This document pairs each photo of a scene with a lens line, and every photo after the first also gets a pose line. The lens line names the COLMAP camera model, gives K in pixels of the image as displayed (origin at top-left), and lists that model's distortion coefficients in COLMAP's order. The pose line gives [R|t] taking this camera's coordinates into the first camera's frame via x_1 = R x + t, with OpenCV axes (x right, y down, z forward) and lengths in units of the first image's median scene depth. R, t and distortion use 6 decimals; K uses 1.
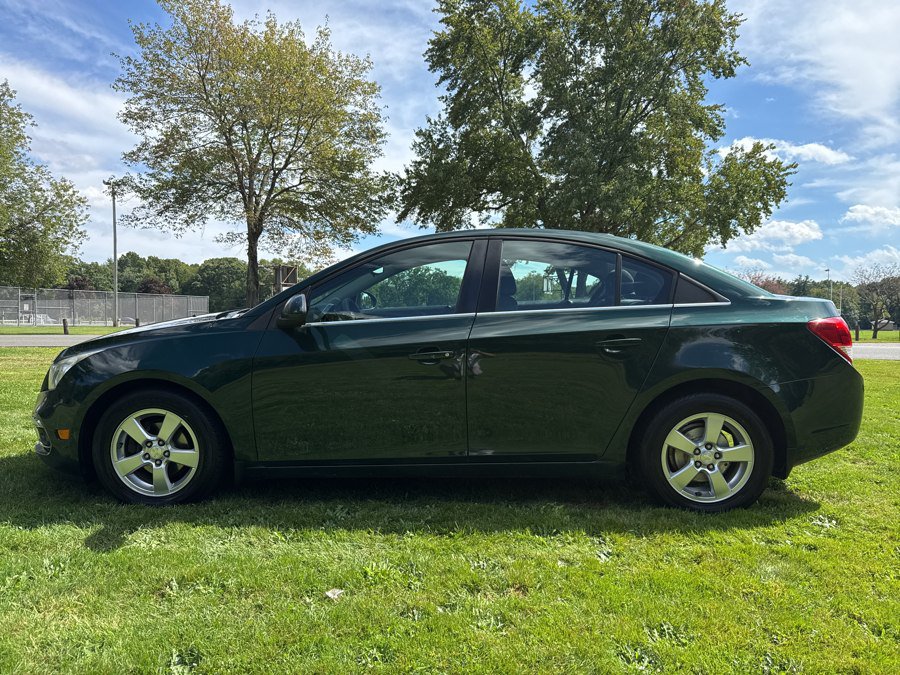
lens RADIAL K [[636.1, 0, 445.7], [0, 636.1, 334.7], [0, 0, 1]] dist [0.017359, -0.024093]
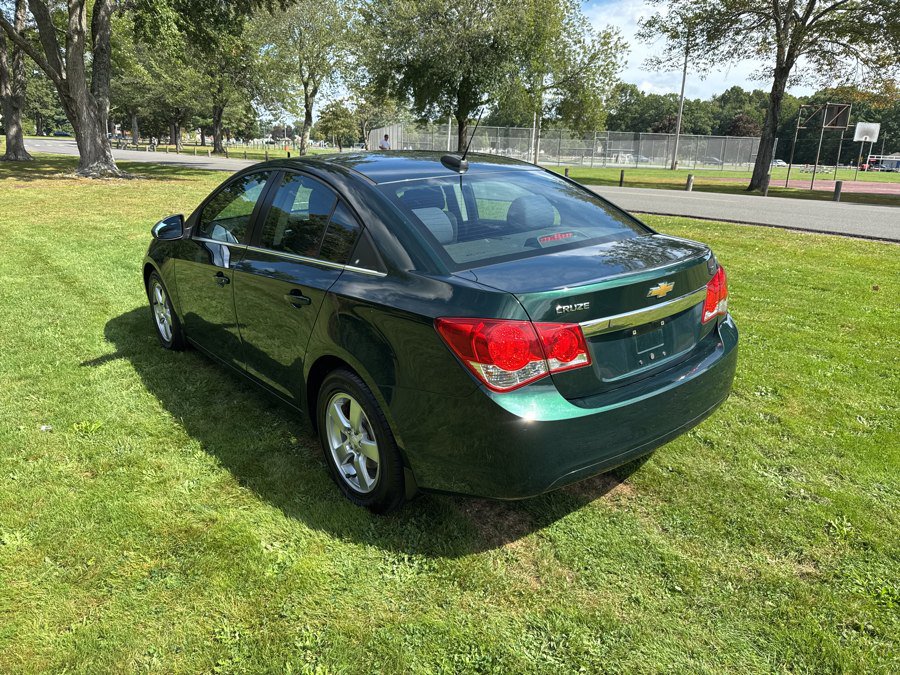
lens RADIAL K [[636.1, 0, 448.2], [0, 636.1, 339.2], [0, 0, 1]] dist [0.017359, -0.024093]
pose [[0.646744, 0.228614, -0.727639, 1.022057], [-0.039644, 0.962807, 0.267265, -0.174030], [0.761676, -0.144005, 0.631753, 0.563179]]
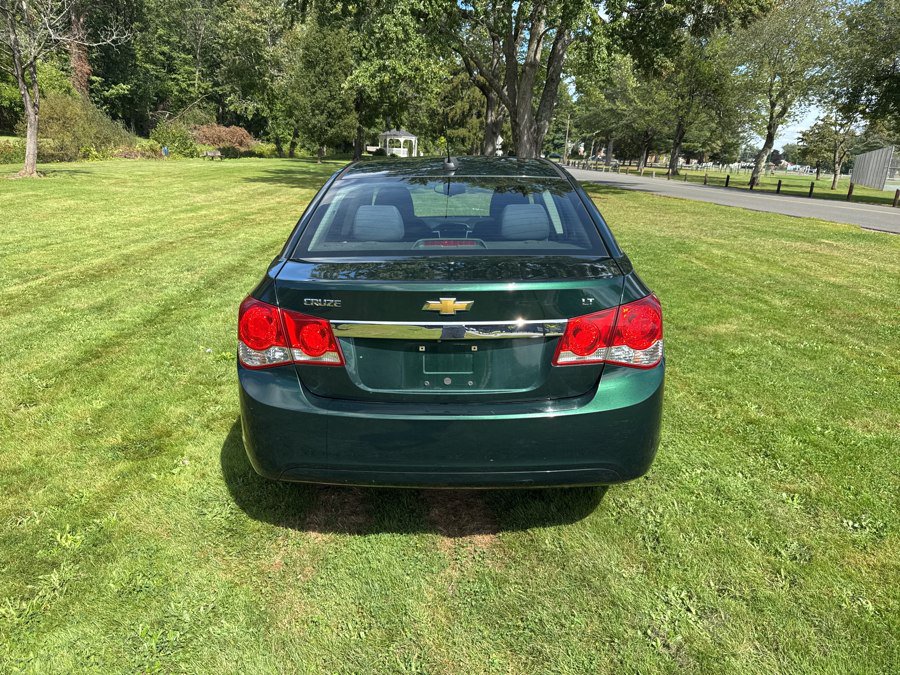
lens RADIAL K [[636.1, 0, 445.3], [0, 636.1, 339.4], [0, 0, 1]] dist [0.017359, -0.024093]
pose [[0.005464, 0.273628, -0.961820, 1.248671], [-0.068275, 0.959692, 0.272635, -0.183347], [0.997652, 0.064179, 0.023926, 1.182971]]
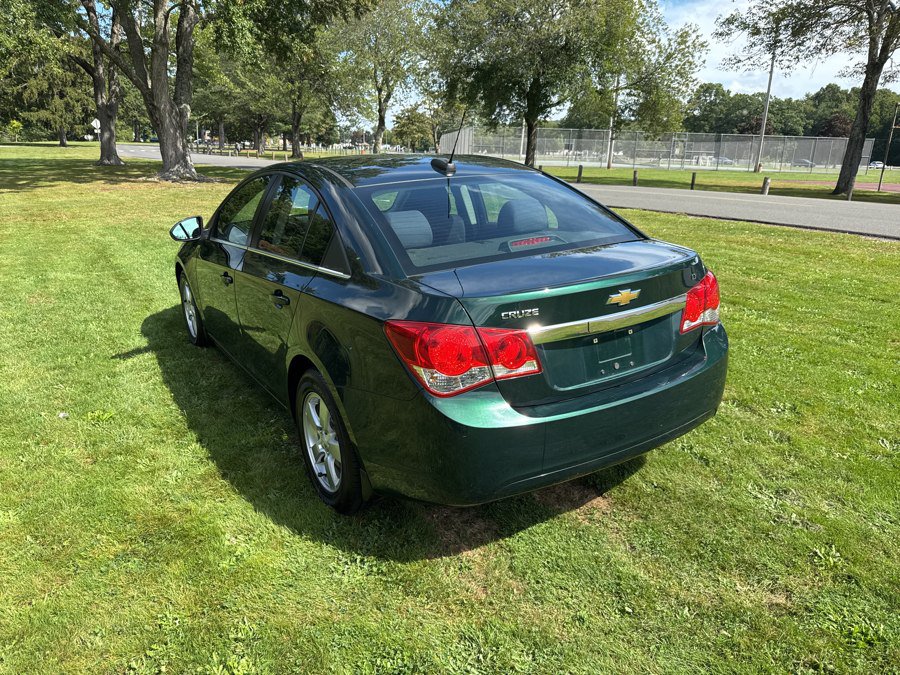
lens RADIAL K [[636.1, 0, 445.5], [0, 636.1, 340.0], [0, 0, 1]] dist [0.017359, -0.024093]
pose [[0.552703, 0.242522, -0.797310, 1.095051], [-0.035783, 0.962744, 0.268038, -0.178336], [0.832610, -0.119615, 0.540789, 0.667041]]
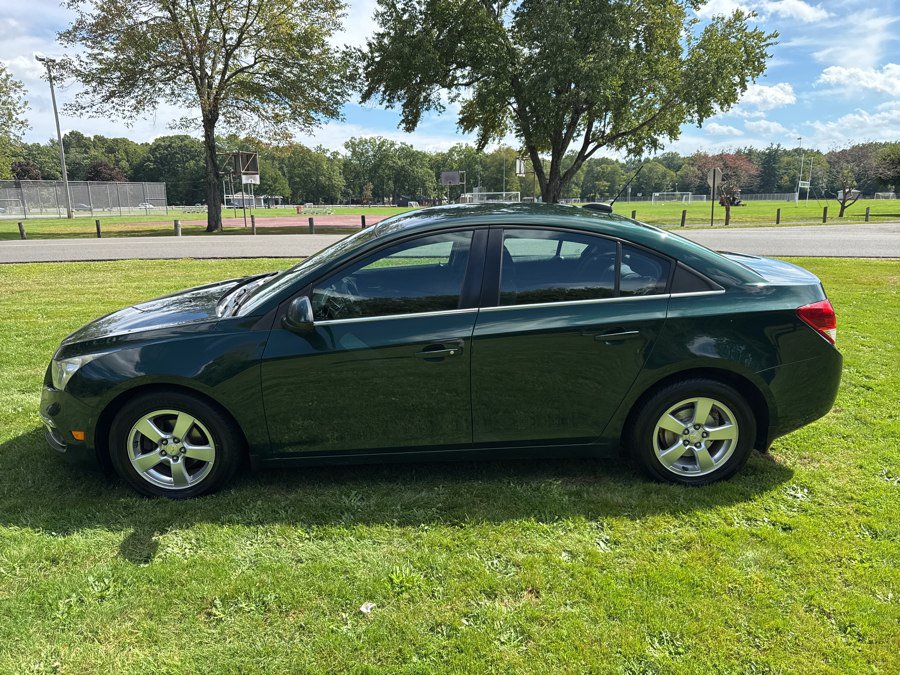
lens RADIAL K [[636.1, 0, 444.5], [0, 636.1, 335.2], [0, 0, 1]] dist [0.017359, -0.024093]
pose [[0.998626, -0.029841, 0.043069, -0.050228], [0.021103, 0.981425, 0.190683, -0.179812], [-0.047959, -0.189512, 0.980706, -0.001387]]
